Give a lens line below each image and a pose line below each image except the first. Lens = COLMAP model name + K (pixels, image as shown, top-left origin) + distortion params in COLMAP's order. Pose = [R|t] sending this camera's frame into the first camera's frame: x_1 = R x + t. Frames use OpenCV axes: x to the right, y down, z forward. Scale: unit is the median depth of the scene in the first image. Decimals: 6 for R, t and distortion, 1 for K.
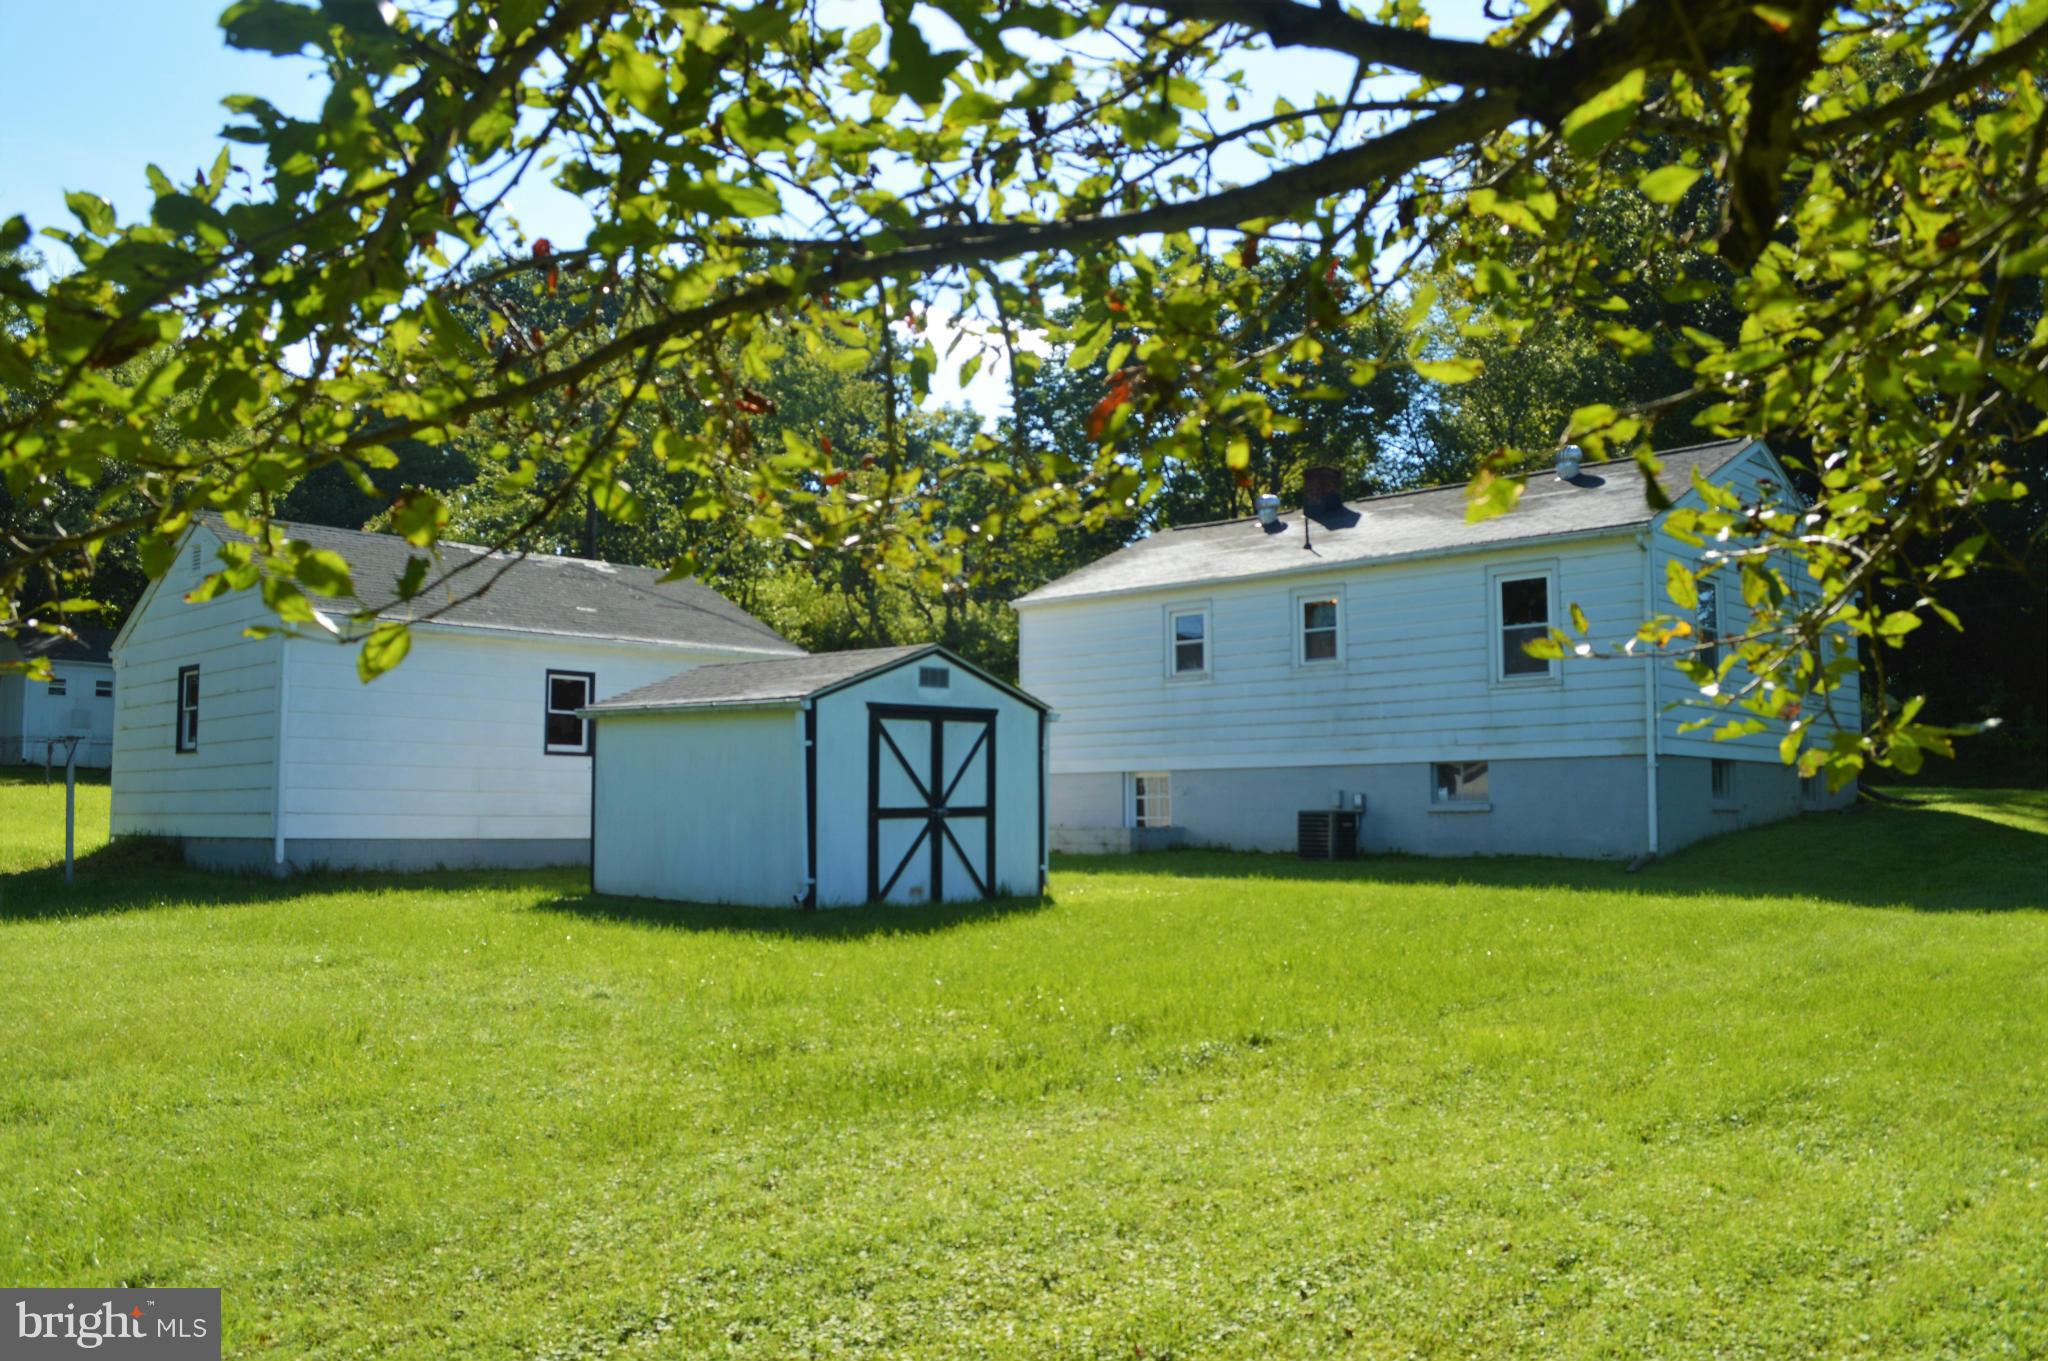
lens RADIAL K [[1647.7, 0, 1016.9], [0, 1647.7, 690.4], [0, 0, 1]] dist [-0.082360, 0.002859]
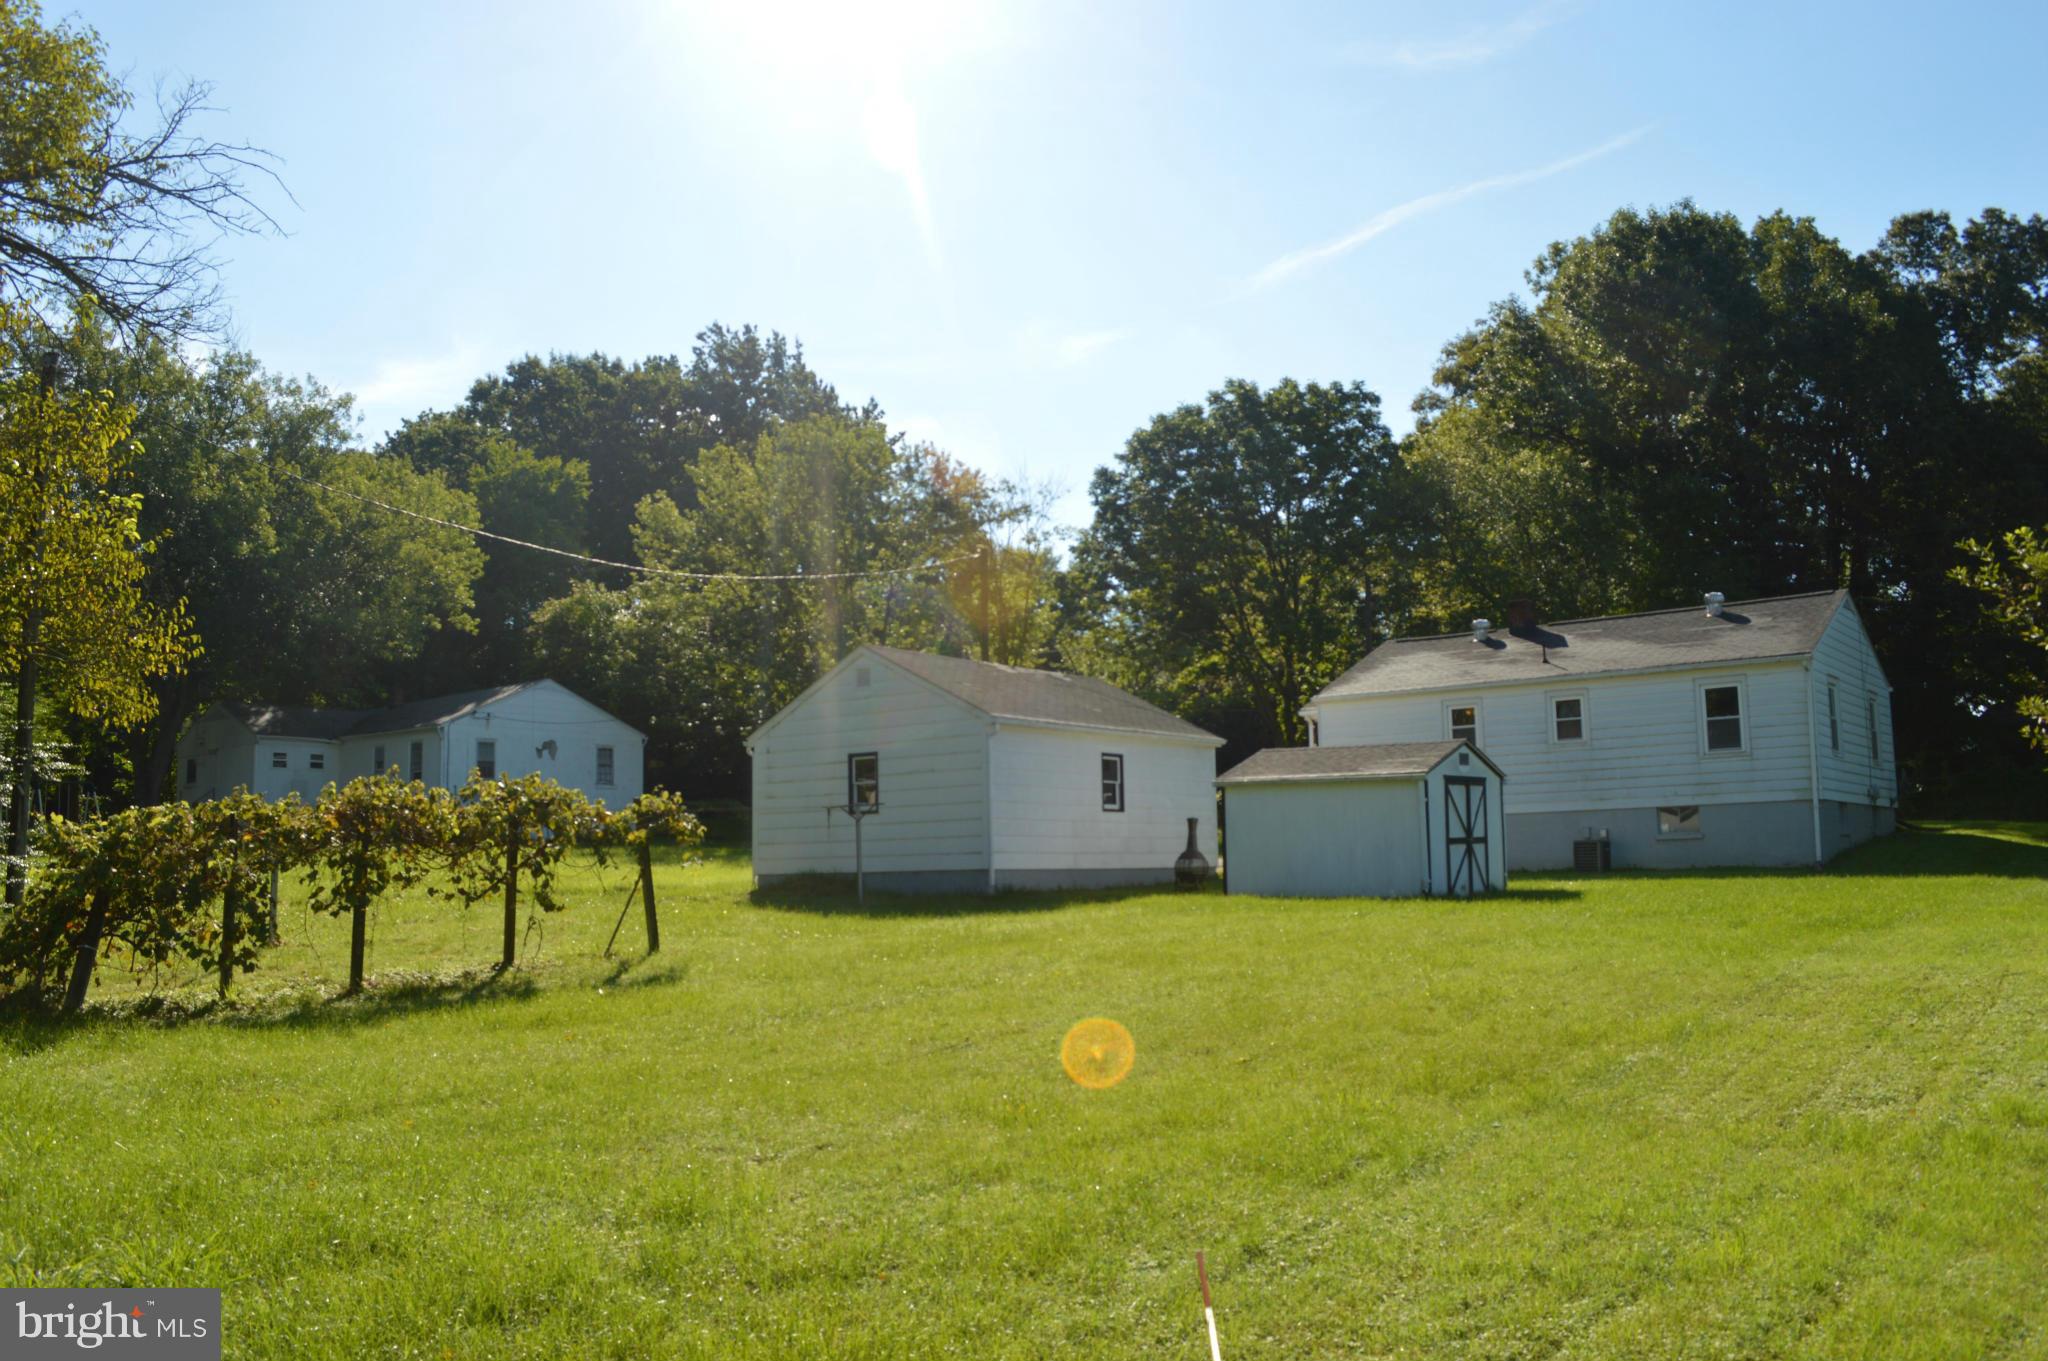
lens RADIAL K [[1647.7, 0, 1016.9], [0, 1647.7, 690.4], [0, 0, 1]] dist [-0.082360, 0.002859]
pose [[0.993861, -0.005120, 0.110515, -0.532482], [0.008920, 0.999385, -0.033914, -0.019632], [-0.110273, 0.034692, 0.993296, -0.459820]]
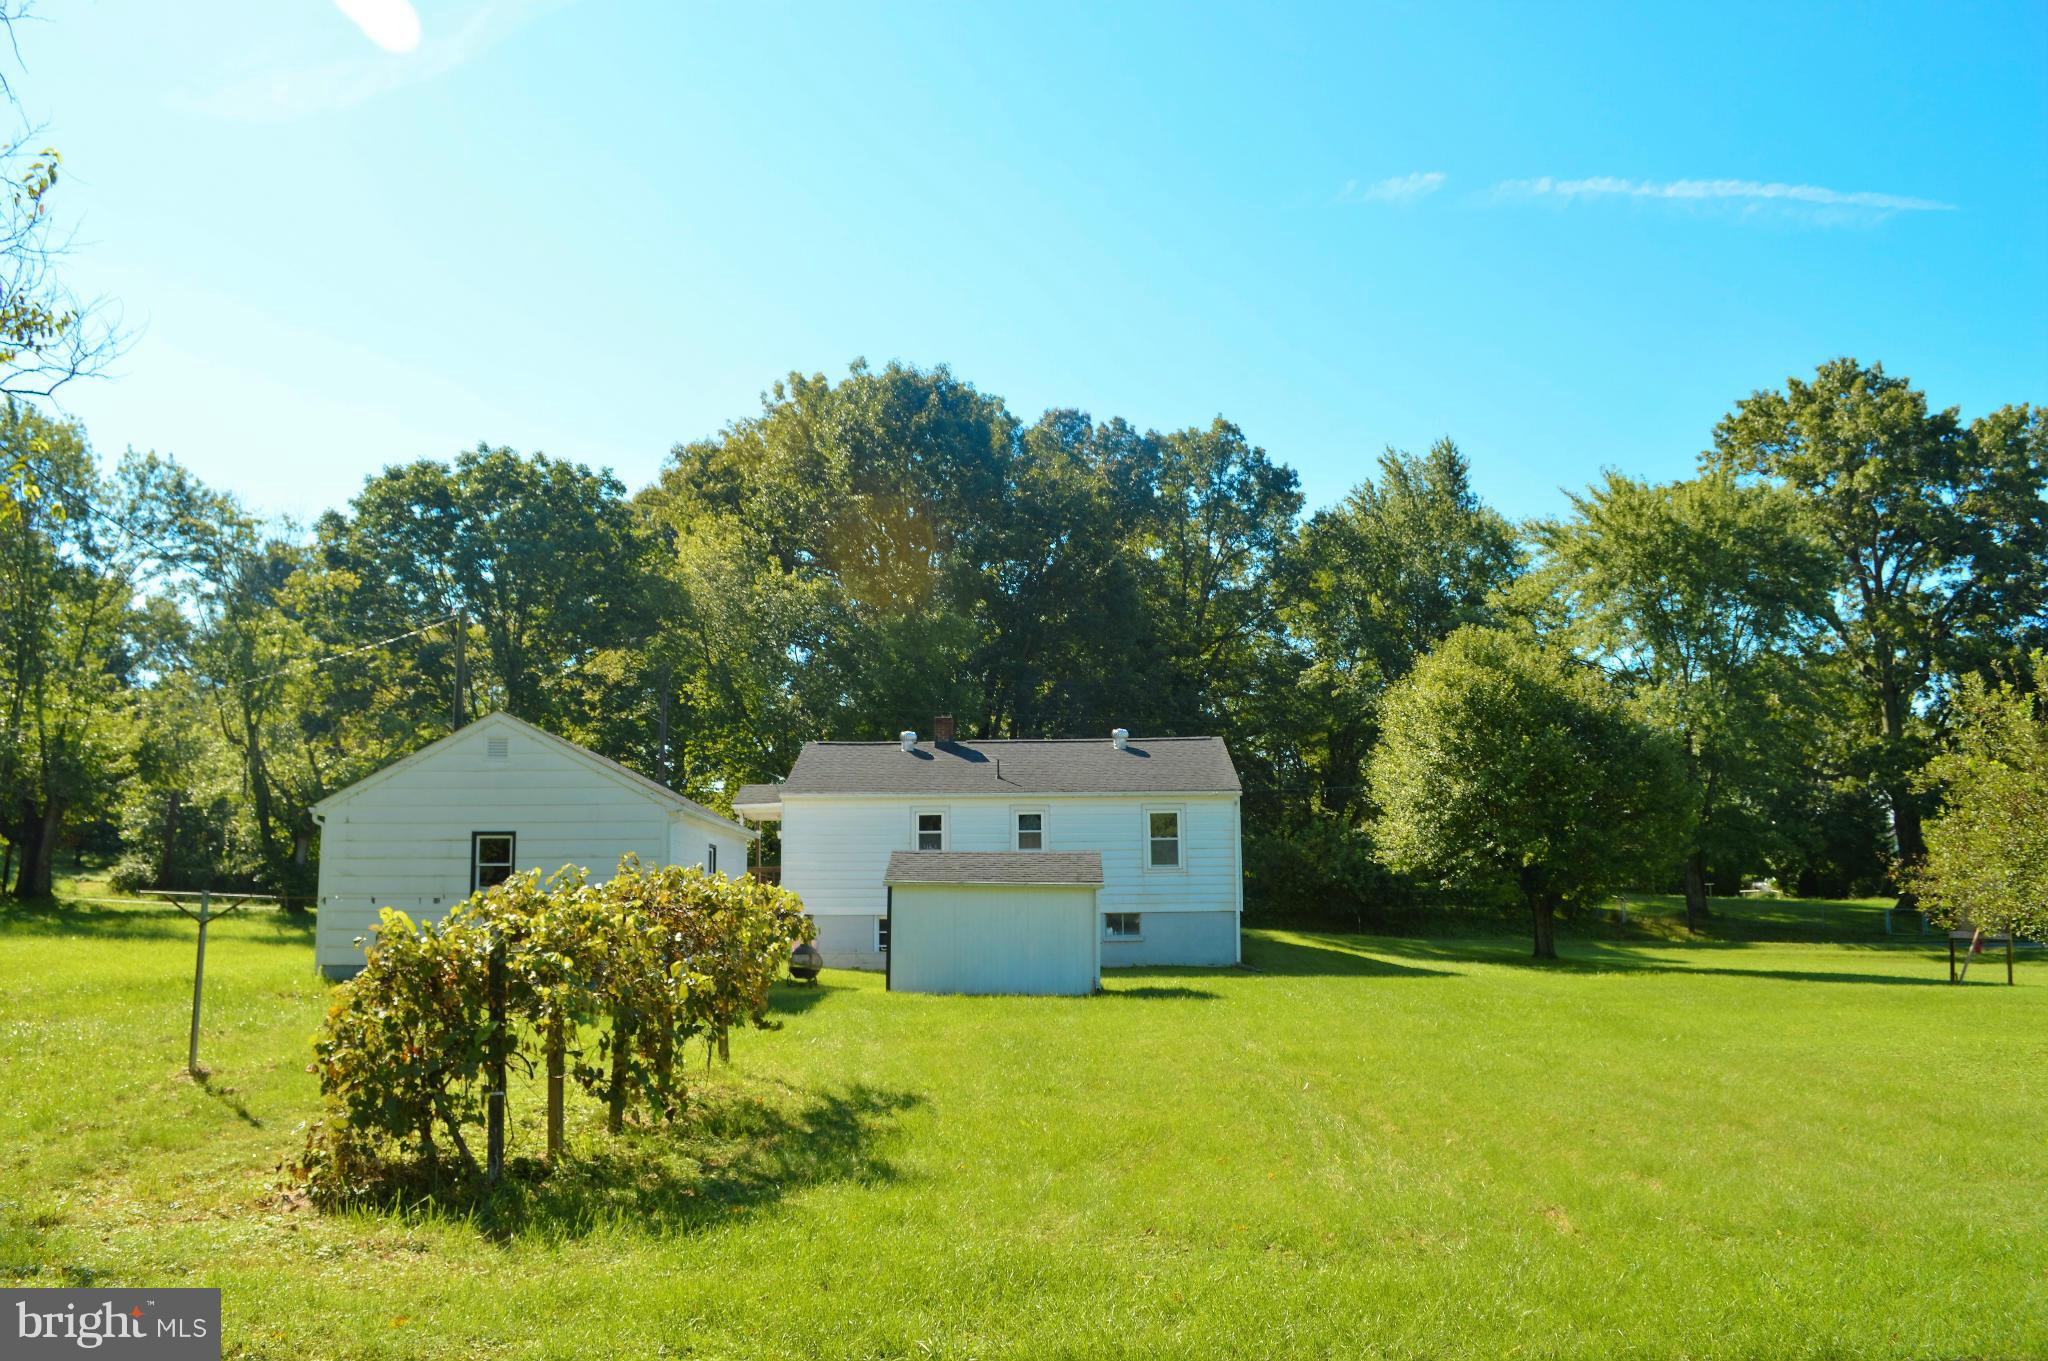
lens RADIAL K [[1647.7, 0, 1016.9], [0, 1647.7, 690.4], [0, 0, 1]] dist [-0.082360, 0.002859]
pose [[0.717617, 0.099184, 0.689339, -1.101737], [-0.043746, 0.994272, -0.097518, -0.017803], [-0.695063, 0.039824, 0.717845, -0.207687]]
